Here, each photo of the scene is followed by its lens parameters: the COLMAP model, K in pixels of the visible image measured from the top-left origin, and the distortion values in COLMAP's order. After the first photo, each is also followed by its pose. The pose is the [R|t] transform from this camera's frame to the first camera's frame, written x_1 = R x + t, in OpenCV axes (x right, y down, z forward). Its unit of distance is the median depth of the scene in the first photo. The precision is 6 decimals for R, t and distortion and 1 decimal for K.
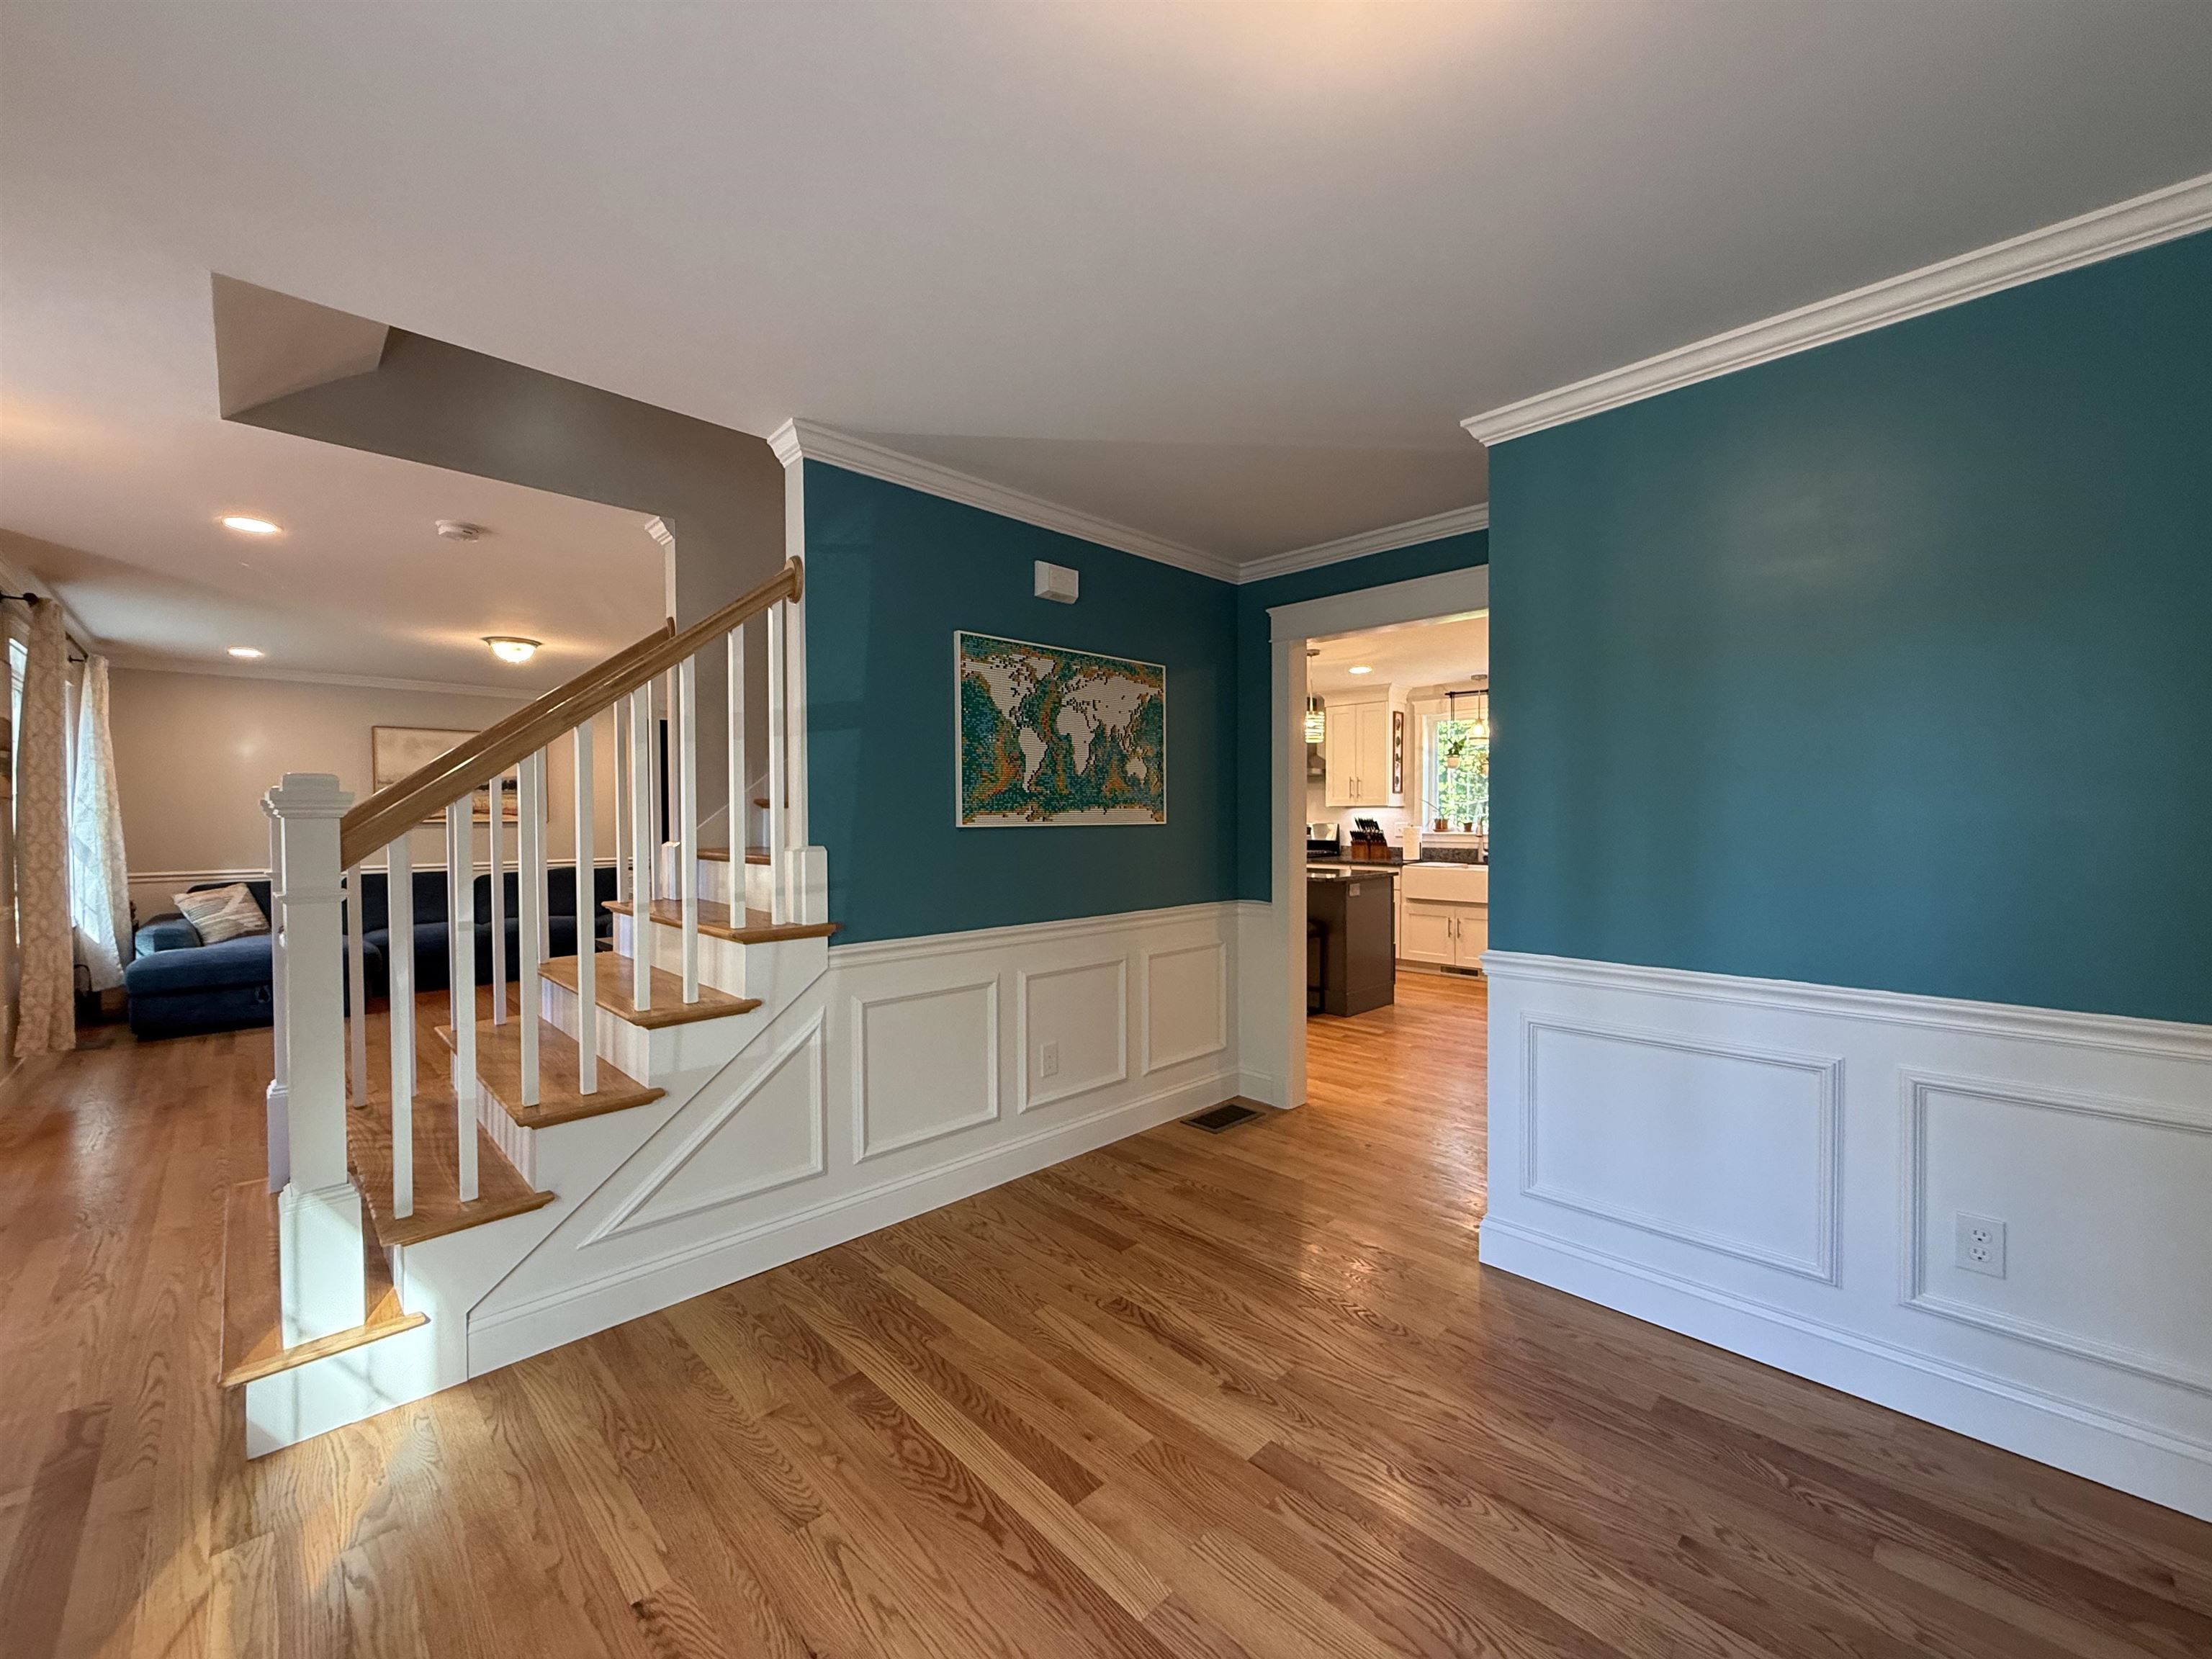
lens RADIAL K [[880.1, 0, 1098.9], [0, 880.1, 829.3], [0, 0, 1]] dist [0.000475, 0.000323]
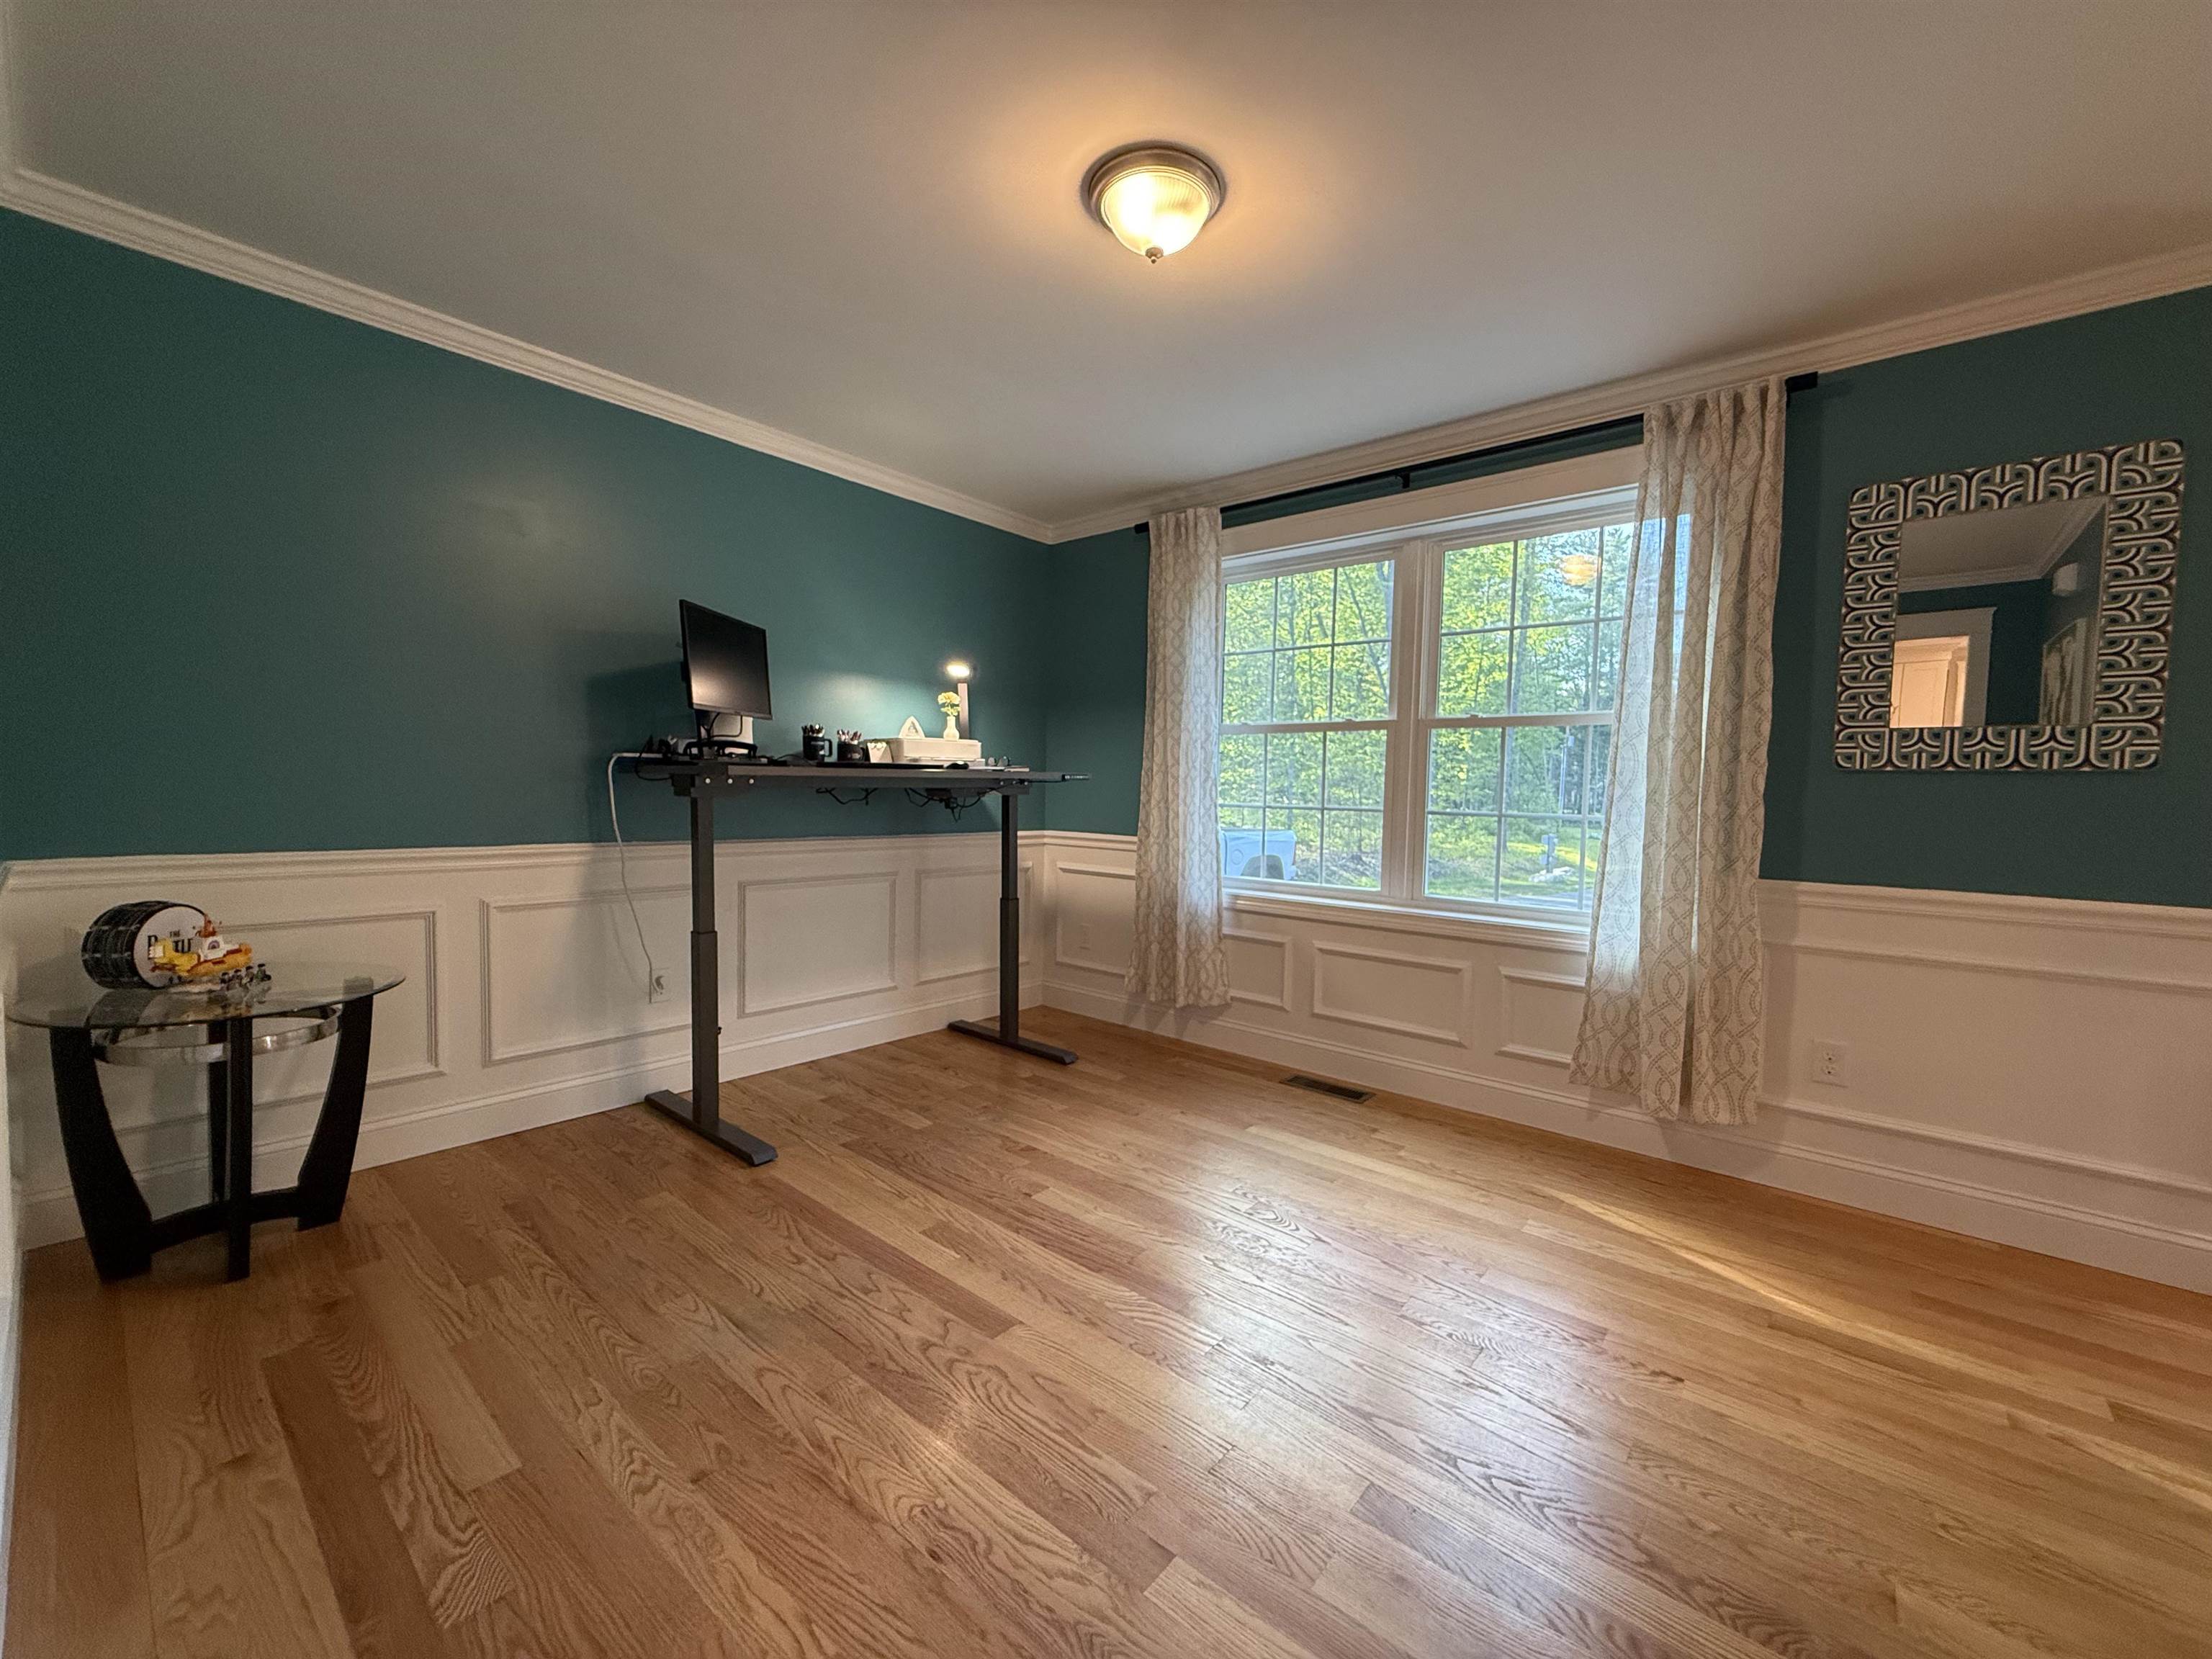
lens RADIAL K [[880.1, 0, 1101.8], [0, 880.1, 831.2], [0, 0, 1]] dist [0.000475, 0.000323]
pose [[-0.994849, -0.013738, -0.100435, 0.353798], [-0.019845, 0.997997, 0.060061, 0.081018], [0.099409, 0.061745, -0.993129, 1.902363]]
